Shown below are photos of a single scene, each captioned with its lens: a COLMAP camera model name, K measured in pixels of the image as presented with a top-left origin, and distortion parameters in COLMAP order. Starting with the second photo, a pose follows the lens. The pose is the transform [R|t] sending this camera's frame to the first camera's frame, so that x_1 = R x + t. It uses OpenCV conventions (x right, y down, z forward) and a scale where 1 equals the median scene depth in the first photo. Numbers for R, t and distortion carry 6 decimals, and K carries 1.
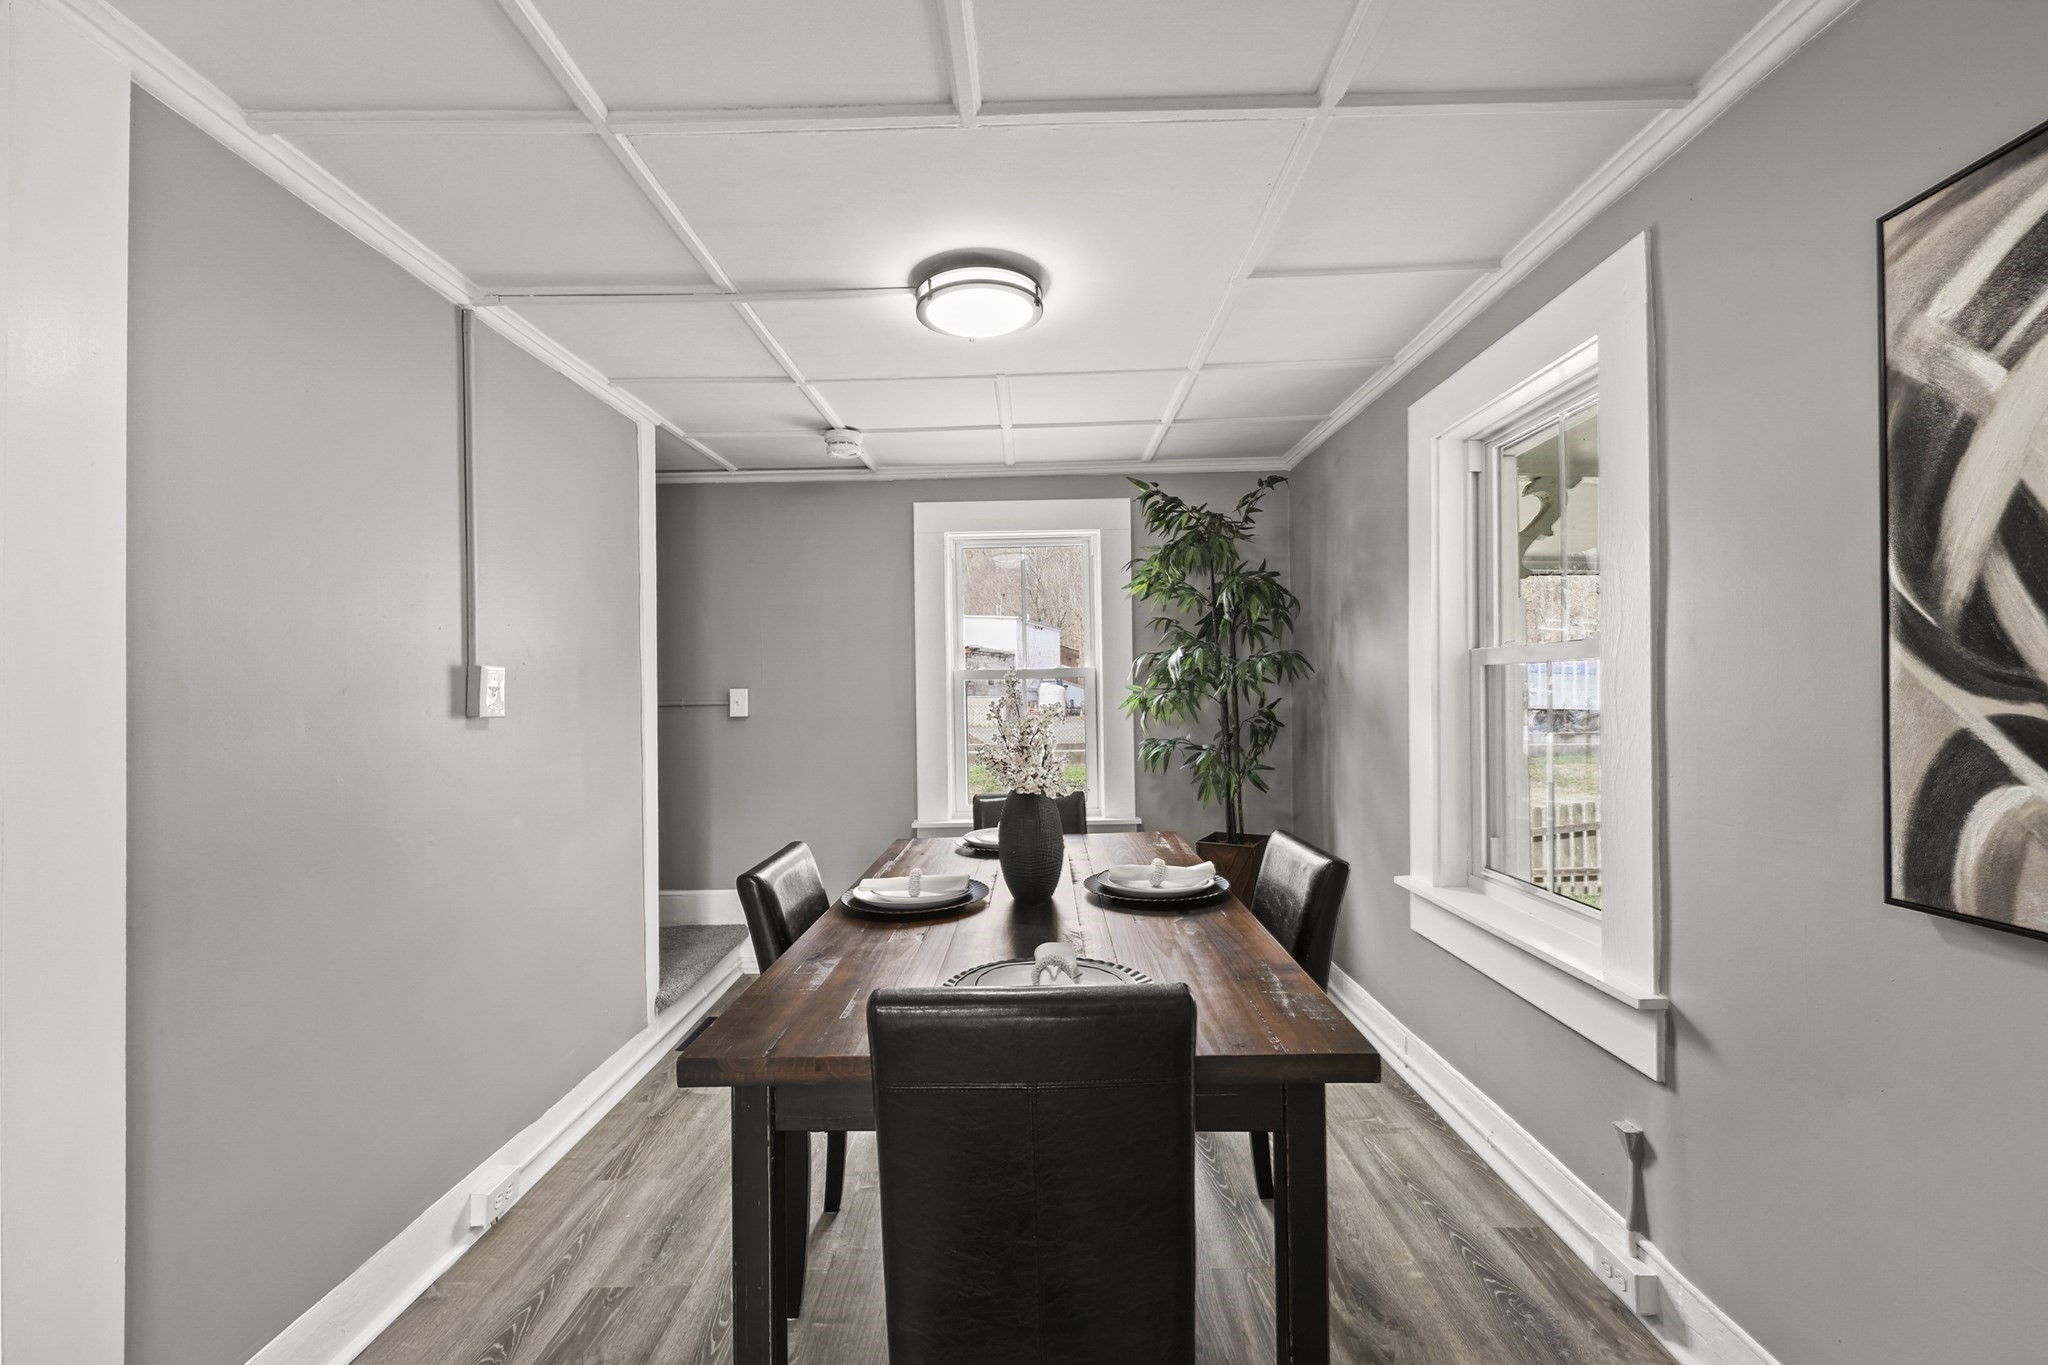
lens RADIAL K [[826.1, 0, 1023.3], [0, 826.1, 684.2], [0, 0, 1]] dist [-0.002319, 0.000316]
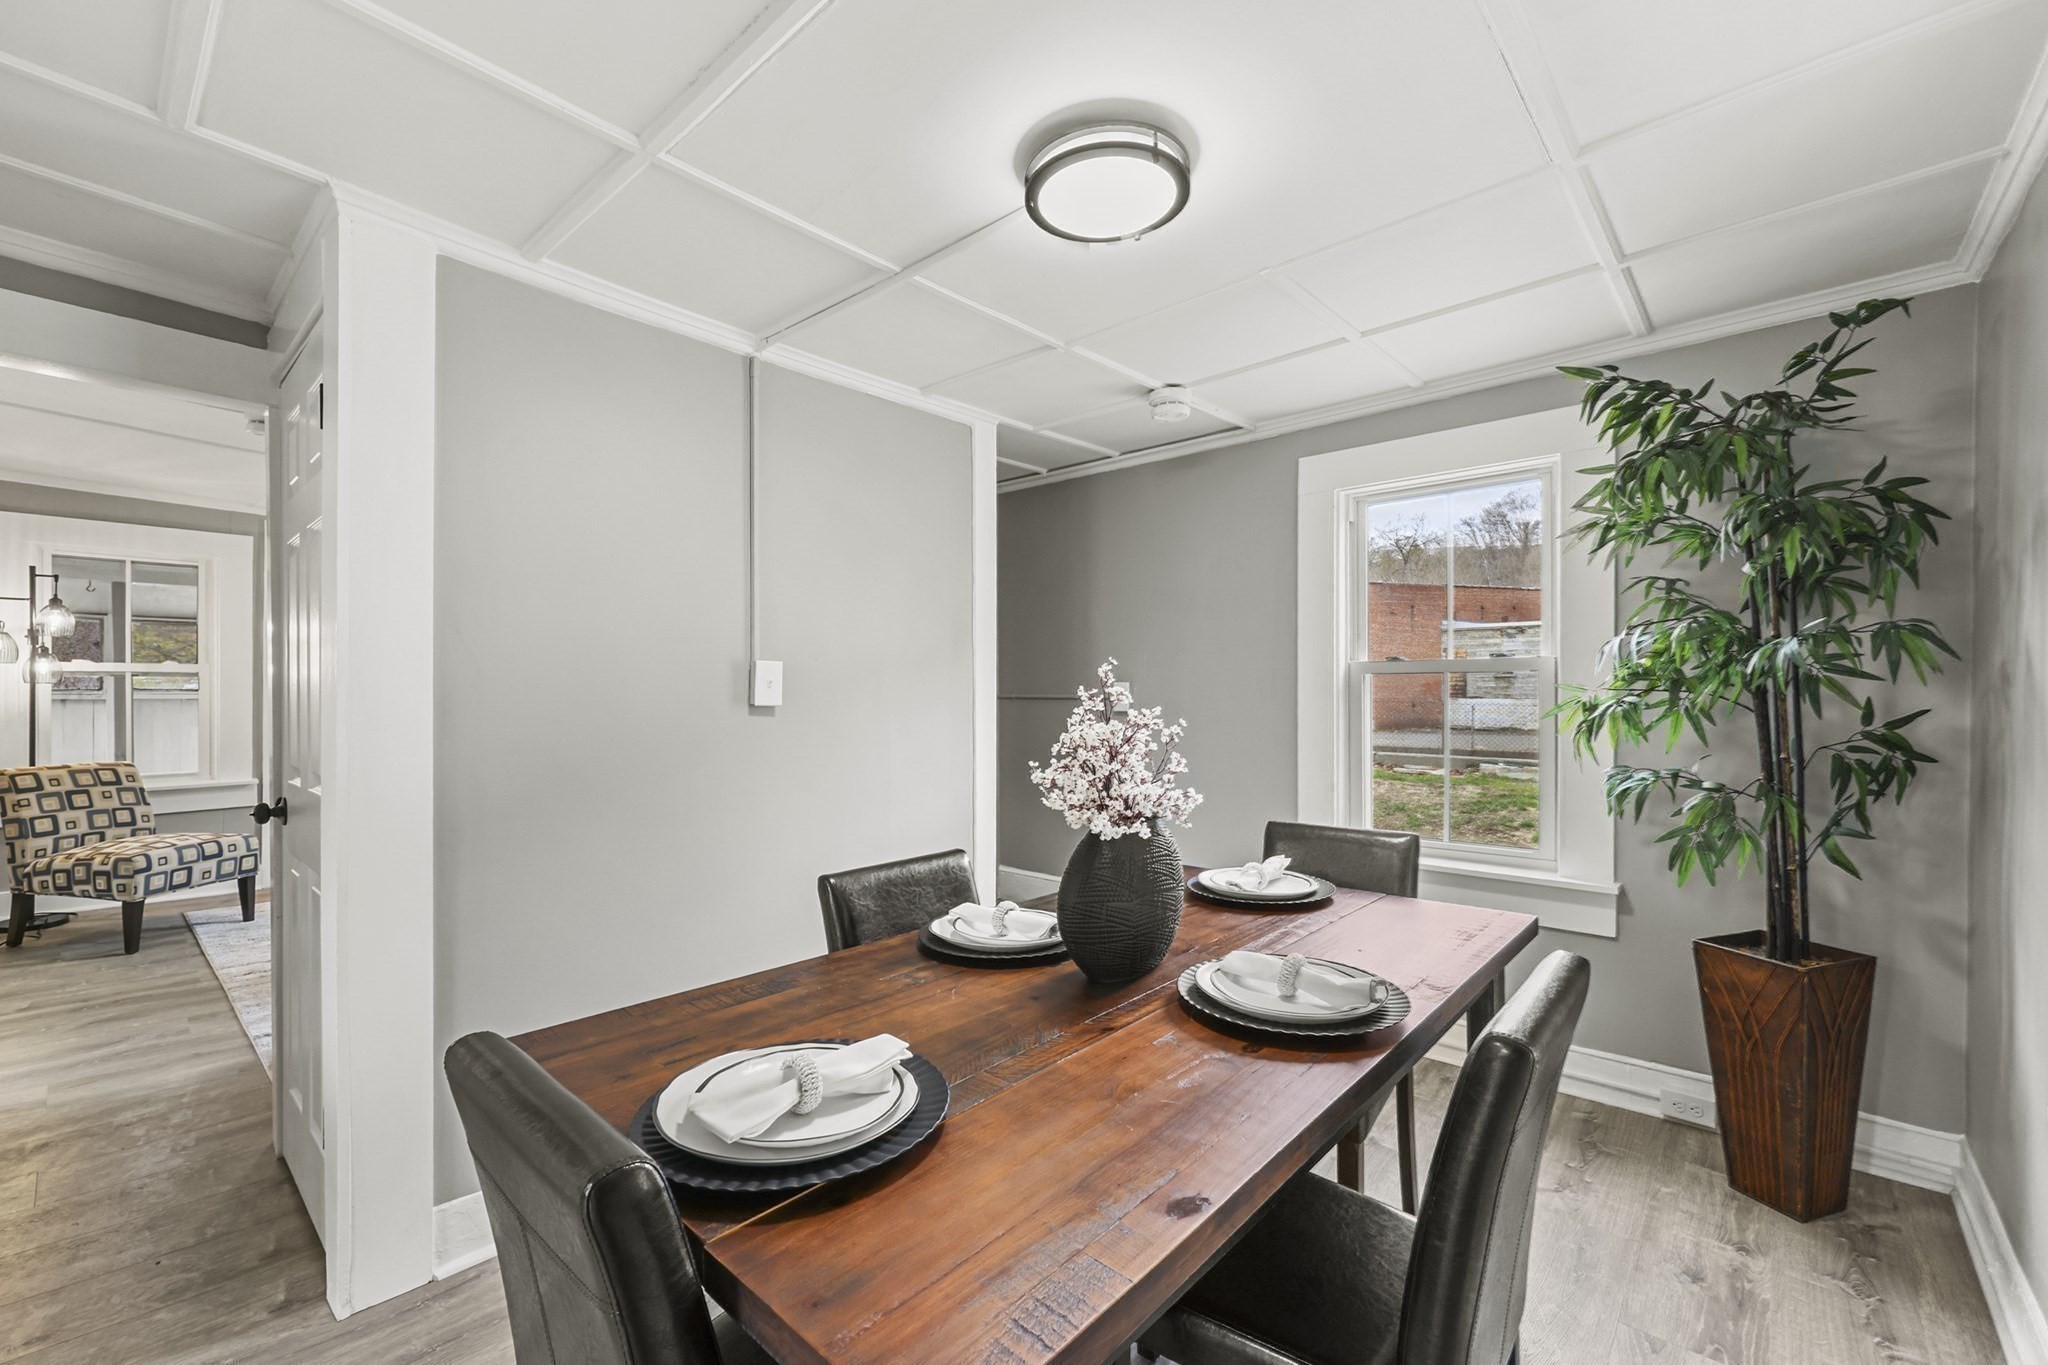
lens RADIAL K [[826.1, 0, 1035.9], [0, 826.1, 691.1], [0, 0, 1]] dist [-0.002319, 0.000316]
pose [[0.751495, 0.020159, -0.659431, 0.354297], [-0.005862, 0.999698, 0.023881, -0.007825], [0.659713, -0.014081, 0.751386, 0.320498]]
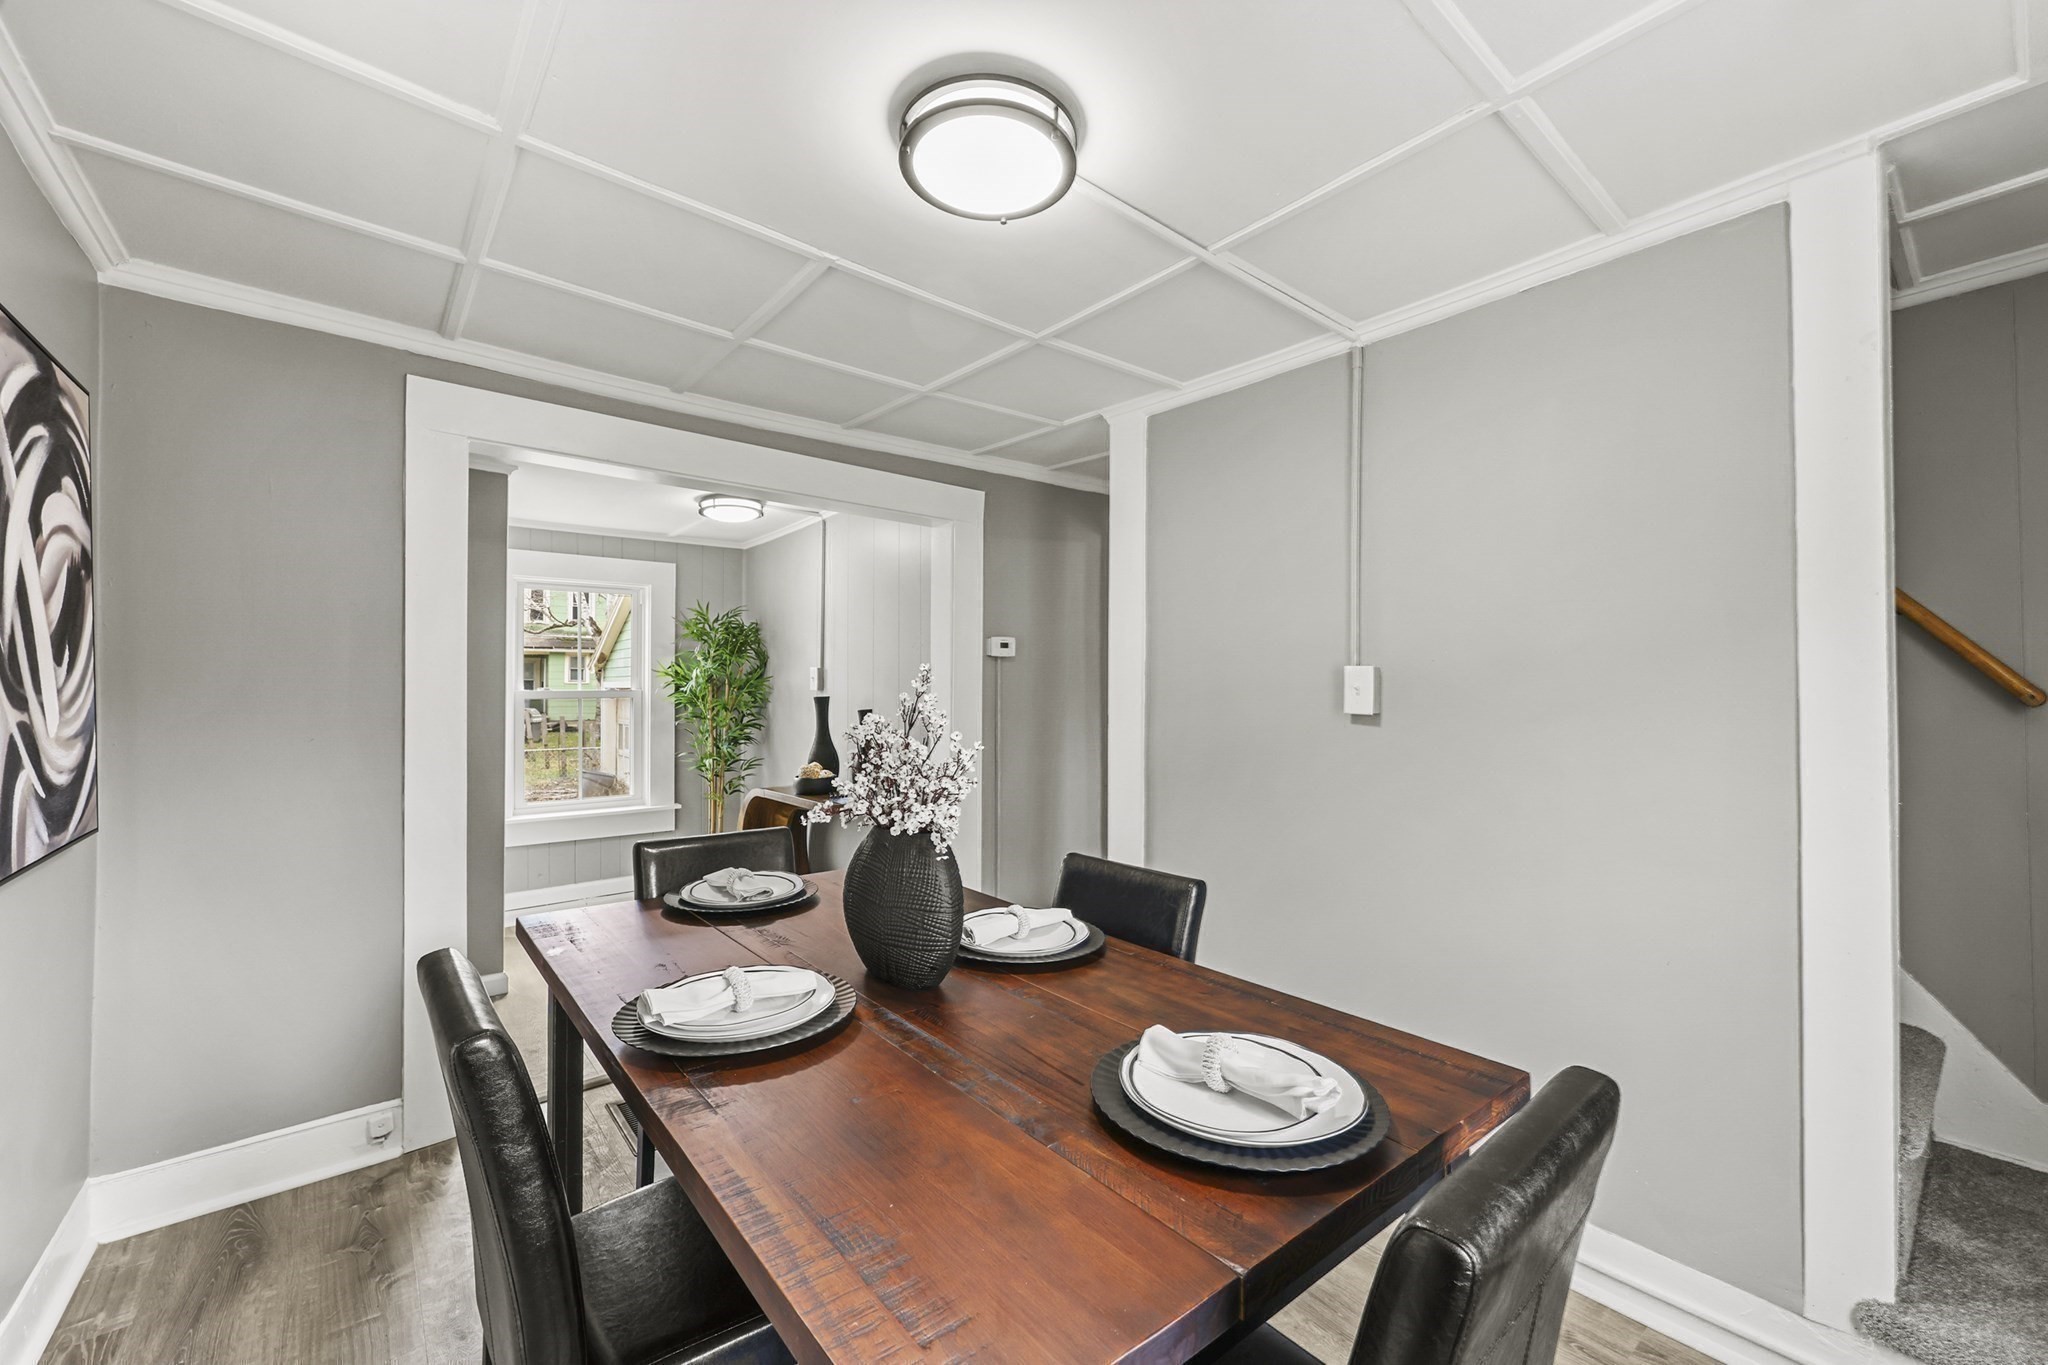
lens RADIAL K [[826.1, 0, 1034.0], [0, 826.1, 681.1], [0, 0, 1]] dist [-0.002319, 0.000316]
pose [[-0.755581, 0.005071, -0.655036, 0.333081], [0.014831, 0.999846, -0.009366, 0.003398], [0.654888, -0.016792, -0.755540, 1.327972]]
